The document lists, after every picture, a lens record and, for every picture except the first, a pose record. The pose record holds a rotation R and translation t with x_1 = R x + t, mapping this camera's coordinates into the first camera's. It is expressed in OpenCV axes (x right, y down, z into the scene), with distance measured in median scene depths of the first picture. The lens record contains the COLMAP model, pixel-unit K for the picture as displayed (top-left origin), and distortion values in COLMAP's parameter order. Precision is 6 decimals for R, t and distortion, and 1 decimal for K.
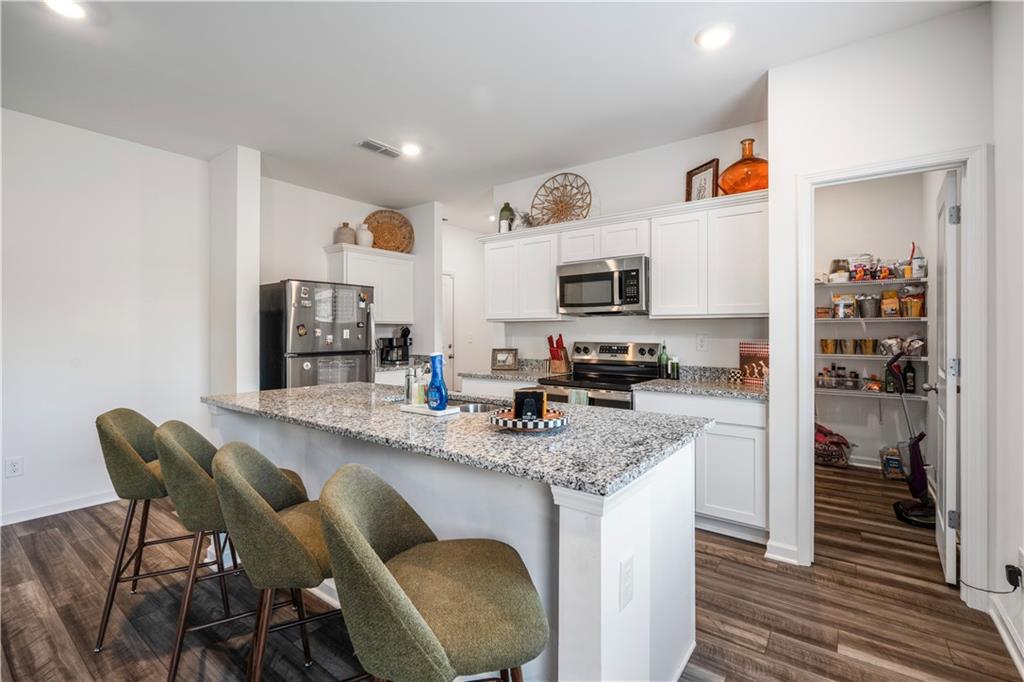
lens RADIAL K [[453.9, 0, 512.5], [0, 453.9, 326.6], [0, 0, 1]] dist [-0.000318, -0.000113]
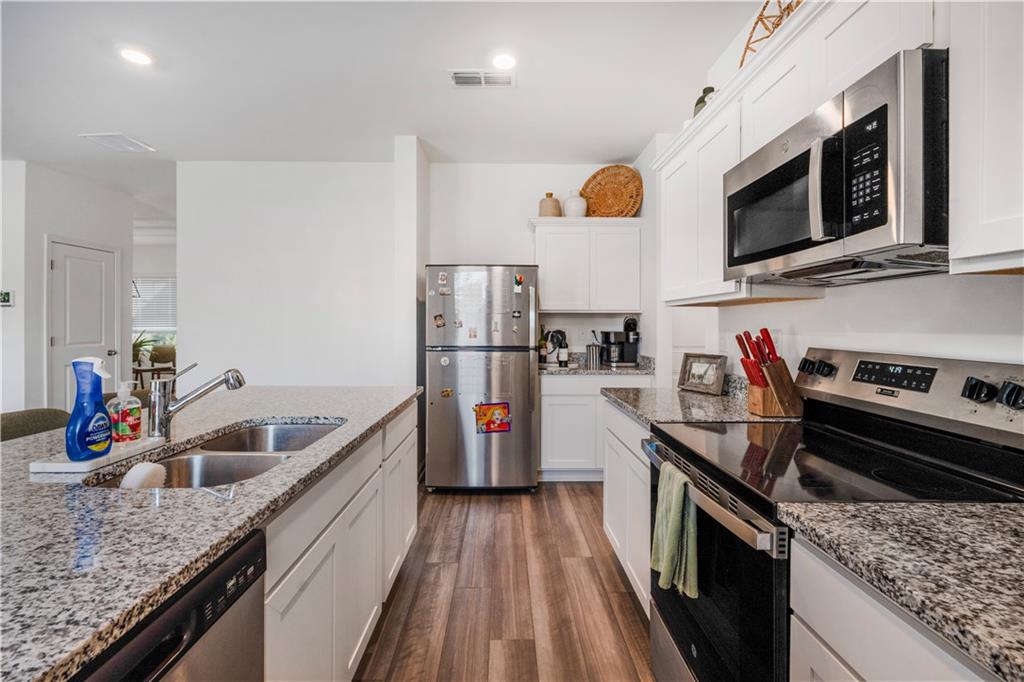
lens RADIAL K [[450.5, 0, 505.8], [0, 450.5, 321.6], [0, 0, 1]] dist [0.000549, -0.000077]
pose [[0.611542, -0.000886, -0.791211, 0.313676], [0.005140, 0.999983, 0.002853, 0.007387], [0.791195, -0.005812, 0.611536, 0.558961]]
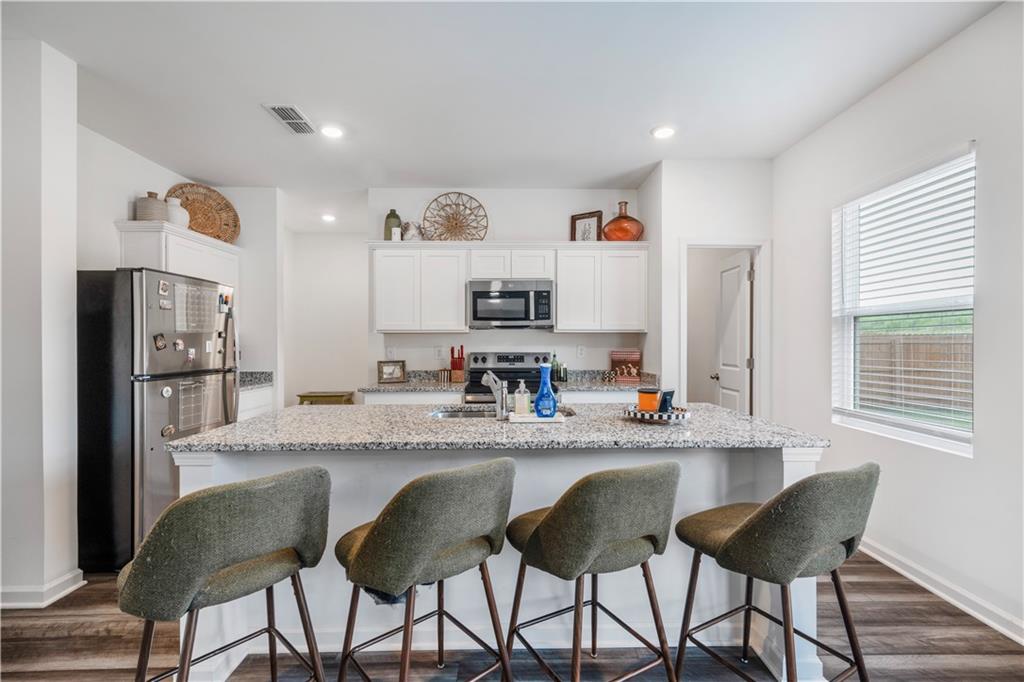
lens RADIAL K [[439.0, 0, 512.0], [0, 439.0, 341.0], [0, 0, 1]] dist [0.009401, 0.000018]
pose [[0.793556, 0.001021, 0.608496, -0.445632], [-0.005789, 0.999966, 0.005872, -0.000348], [-0.608470, -0.008183, 0.793535, 0.122706]]
